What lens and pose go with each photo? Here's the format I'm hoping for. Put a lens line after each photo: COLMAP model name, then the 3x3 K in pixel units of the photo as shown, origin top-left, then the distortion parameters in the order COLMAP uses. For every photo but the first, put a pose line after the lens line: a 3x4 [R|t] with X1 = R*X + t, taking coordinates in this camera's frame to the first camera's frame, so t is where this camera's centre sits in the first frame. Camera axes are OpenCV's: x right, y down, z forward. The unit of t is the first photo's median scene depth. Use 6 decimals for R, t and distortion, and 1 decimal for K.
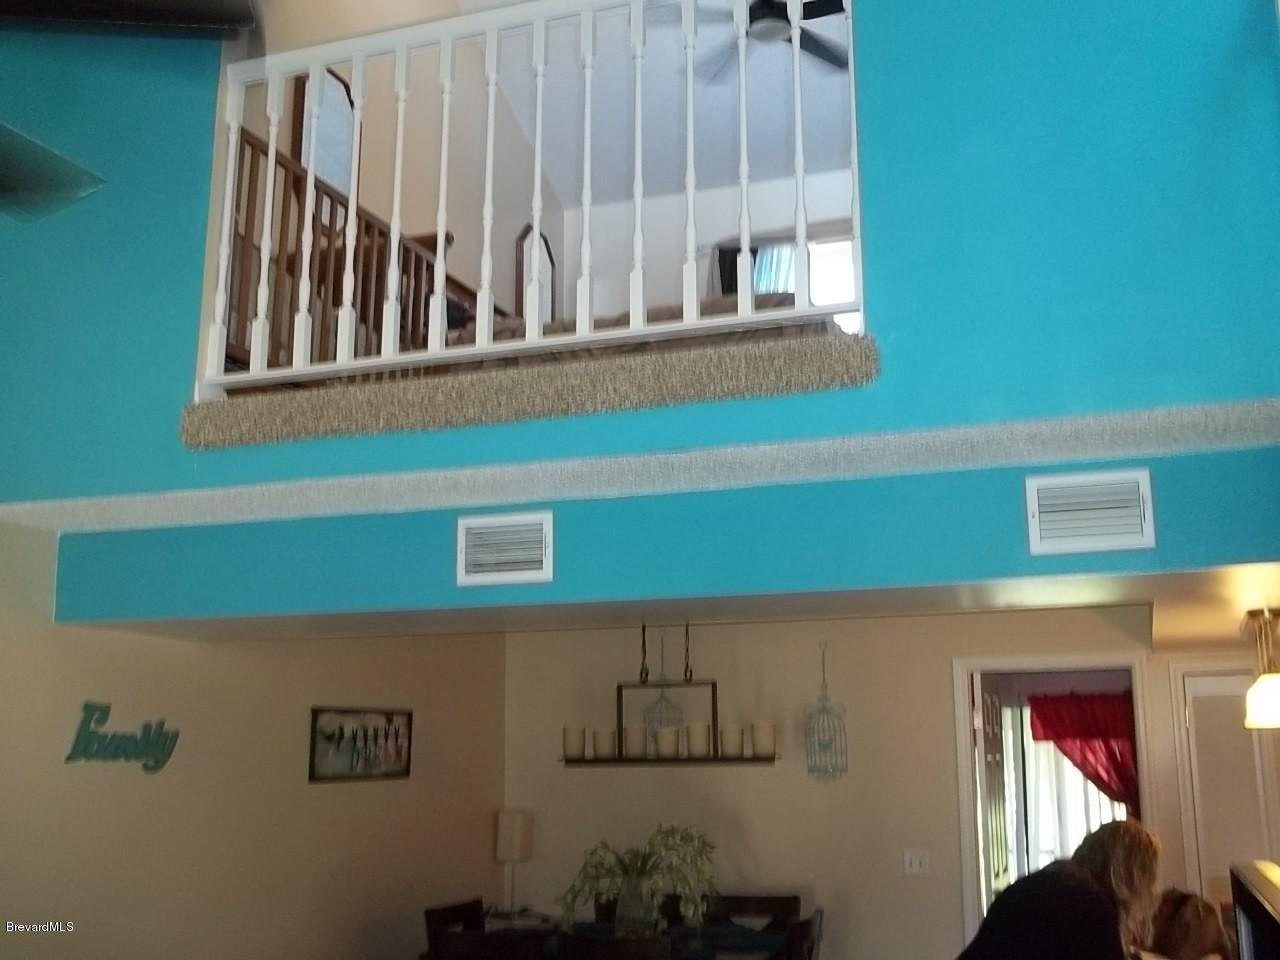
lens RADIAL K [[1389.3, 0, 640.0], [0, 1389.3, 480.0], [0, 0, 1]] dist [-0.069929, 0.118238]
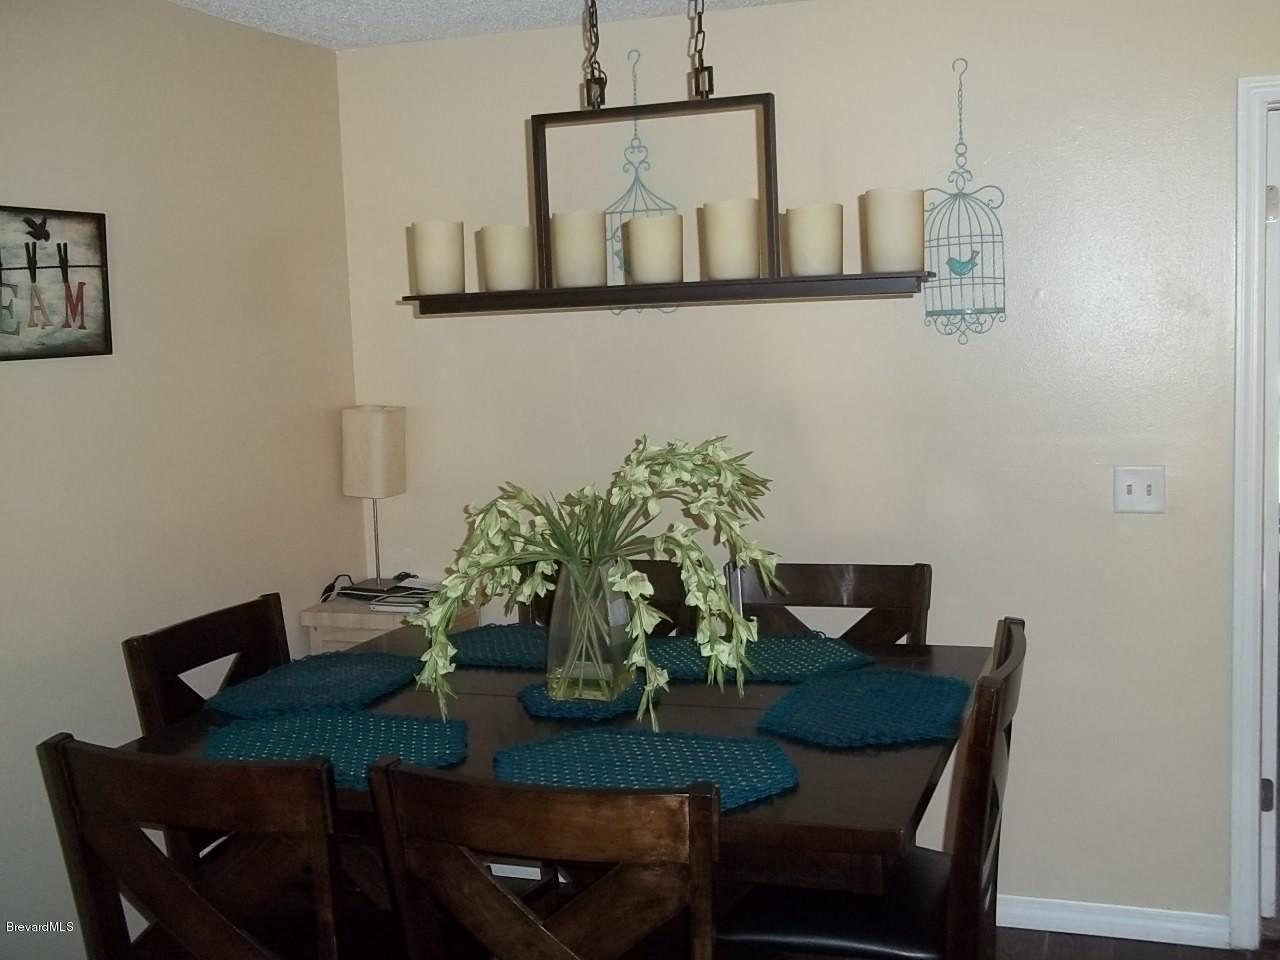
lens RADIAL K [[1389.3, 0, 640.0], [0, 1389.3, 480.0], [0, 0, 1]] dist [-0.069929, 0.118238]
pose [[0.999437, -0.030805, 0.013266, 0.007431], [0.025343, 0.952680, 0.302916, 0.125501], [-0.021970, -0.302410, 0.952925, 0.567562]]
